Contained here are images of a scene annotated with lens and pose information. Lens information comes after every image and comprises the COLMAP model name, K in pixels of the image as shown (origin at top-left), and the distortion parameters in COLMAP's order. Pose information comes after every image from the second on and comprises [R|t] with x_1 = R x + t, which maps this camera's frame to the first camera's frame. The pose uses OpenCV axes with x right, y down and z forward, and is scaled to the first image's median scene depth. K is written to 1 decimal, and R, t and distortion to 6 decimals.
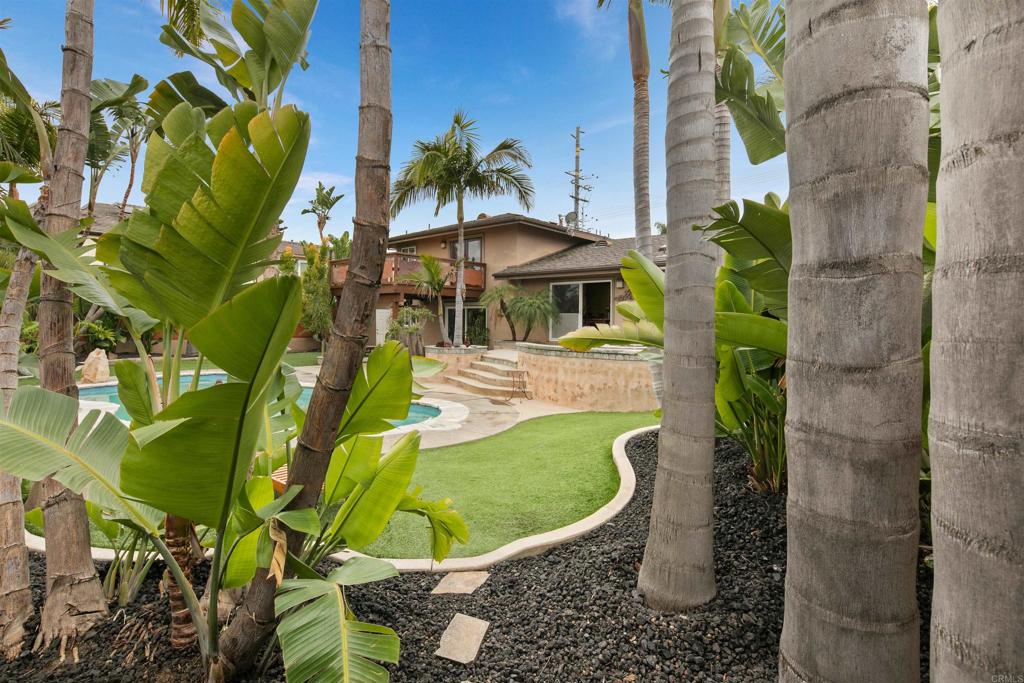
lens RADIAL K [[495.5, 0, 511.9], [0, 495.5, 335.7], [0, 0, 1]] dist [0.005253, -0.005449]
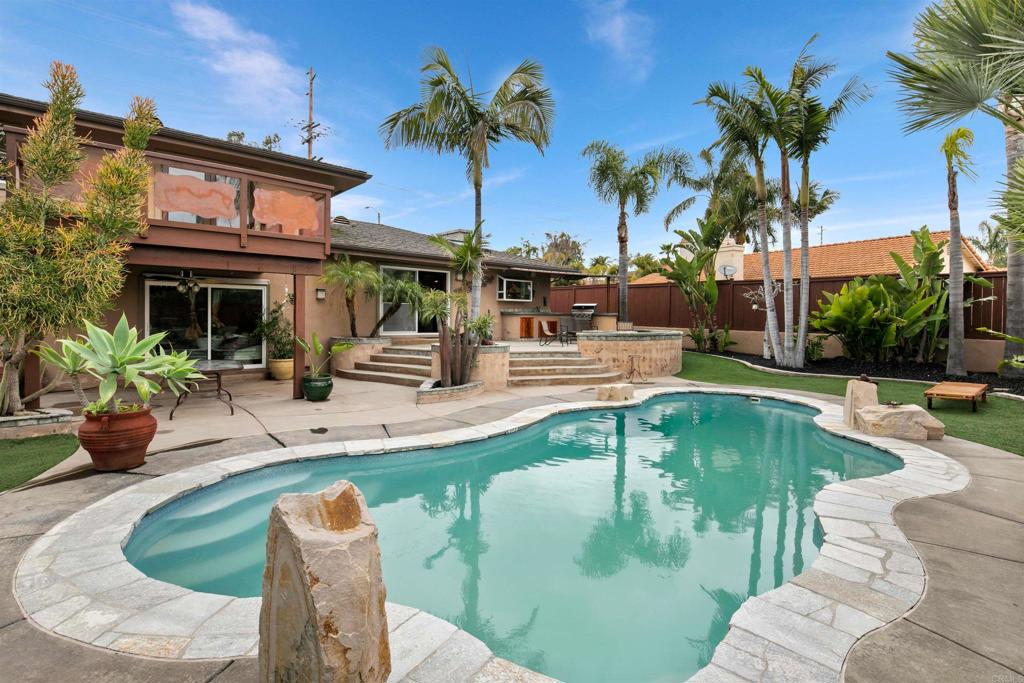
lens RADIAL K [[495.5, 0, 510.5], [0, 495.5, 336.6], [0, 0, 1]] dist [0.005253, -0.005449]
pose [[0.132454, -0.045114, 0.990162, -0.753235], [0.021112, 0.998865, 0.042686, -0.019187], [-0.990964, 0.015250, 0.133256, 0.711166]]
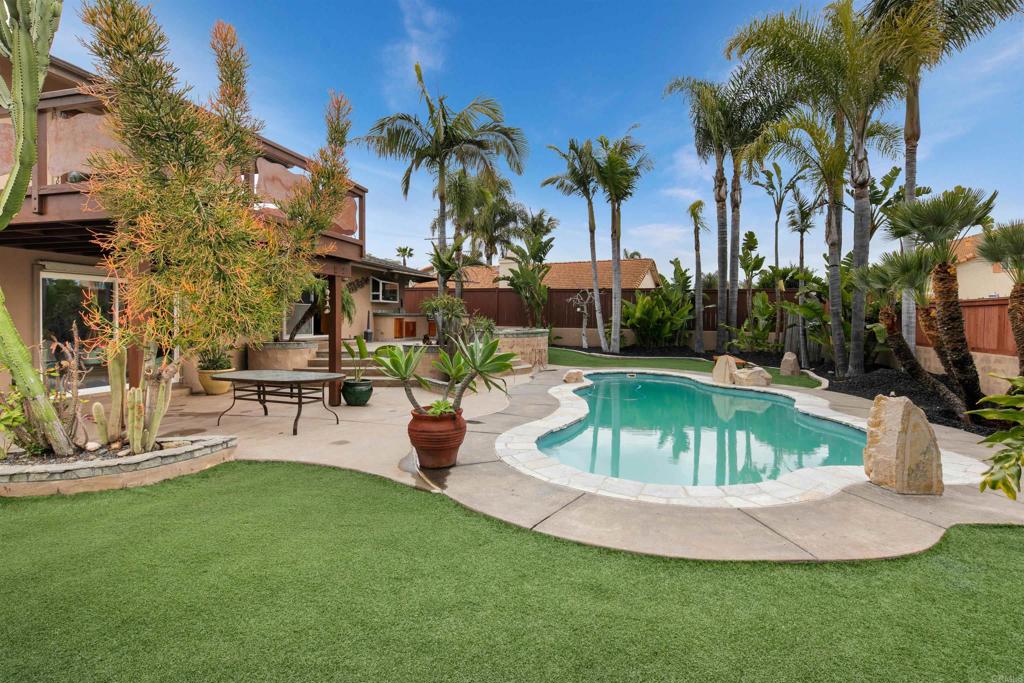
lens RADIAL K [[495.5, 0, 514.0], [0, 495.5, 333.5], [0, 0, 1]] dist [0.005253, -0.005449]
pose [[-0.455143, -0.036724, 0.889661, -0.793376], [0.018129, 0.998560, 0.050494, -0.031573], [-0.890234, 0.039110, -0.453822, 1.086748]]
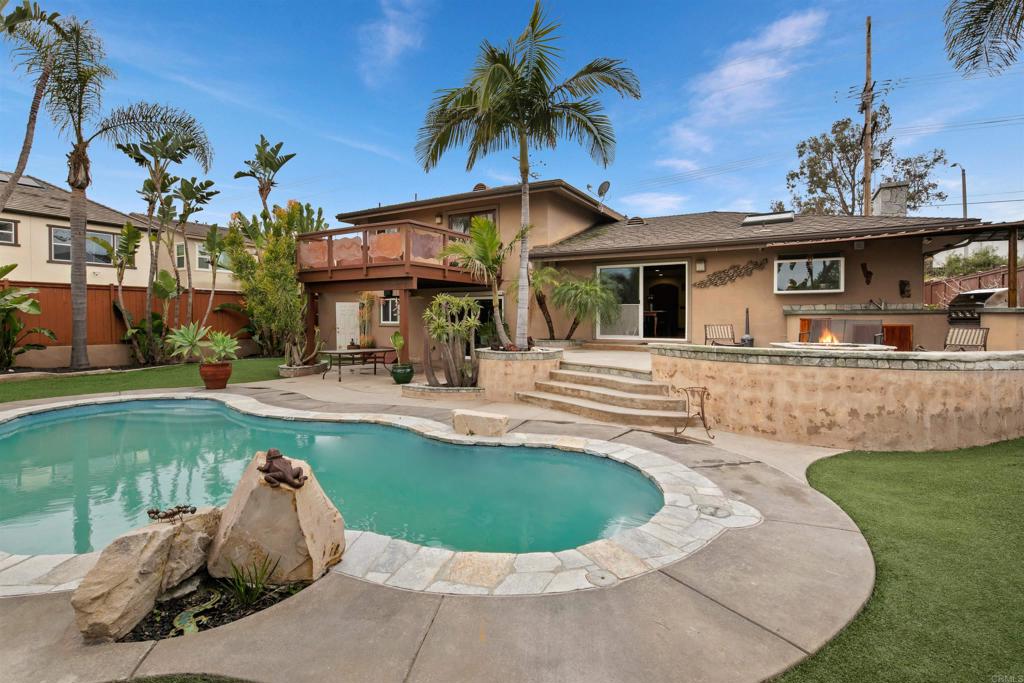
lens RADIAL K [[495.5, 0, 510.7], [0, 495.5, 331.6], [0, 0, 1]] dist [0.005253, -0.005449]
pose [[0.983852, -0.013515, 0.178472, -0.213020], [0.013827, 0.999904, -0.000509, -0.002934], [-0.178448, 0.002969, 0.983945, 0.254213]]
